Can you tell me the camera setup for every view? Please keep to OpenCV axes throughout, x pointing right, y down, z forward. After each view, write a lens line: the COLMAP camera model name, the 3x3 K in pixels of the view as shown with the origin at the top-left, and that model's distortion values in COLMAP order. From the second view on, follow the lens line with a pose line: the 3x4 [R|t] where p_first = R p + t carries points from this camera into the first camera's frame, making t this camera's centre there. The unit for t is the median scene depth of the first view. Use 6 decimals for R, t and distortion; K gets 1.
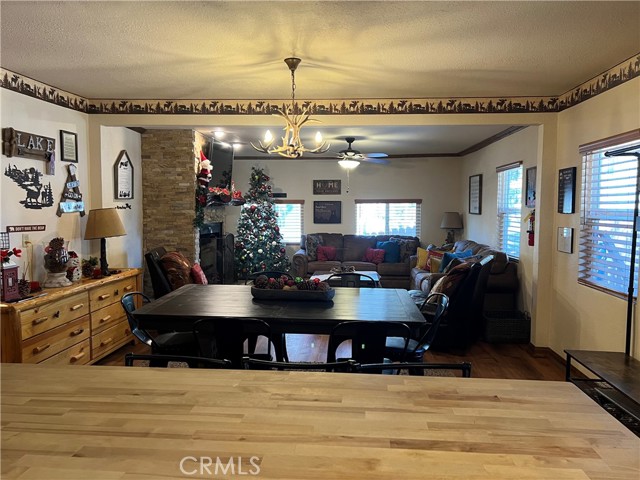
lens RADIAL K [[478.5, 0, 318.4], [0, 478.5, 238.6], [0, 0, 1]] dist [0.073570, -0.085833]
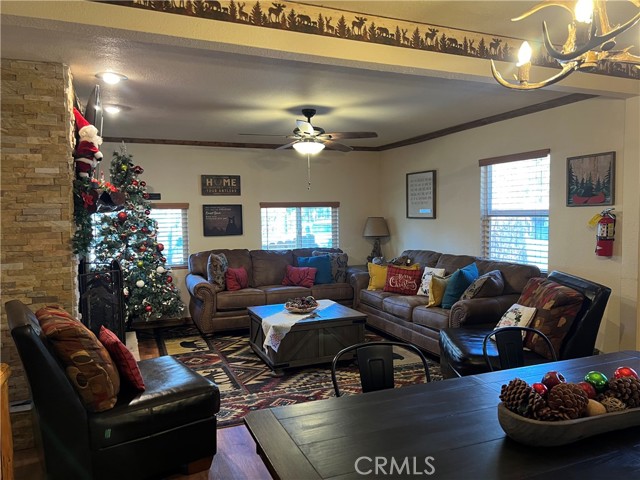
lens RADIAL K [[478.5, 0, 320.0], [0, 478.5, 242.0], [0, 0, 1]] dist [0.073570, -0.085833]
pose [[0.893453, -0.042614, 0.447131, -0.252338], [0.046077, 0.998933, 0.003133, -0.025625], [-0.446788, 0.017803, 0.894463, 0.416577]]
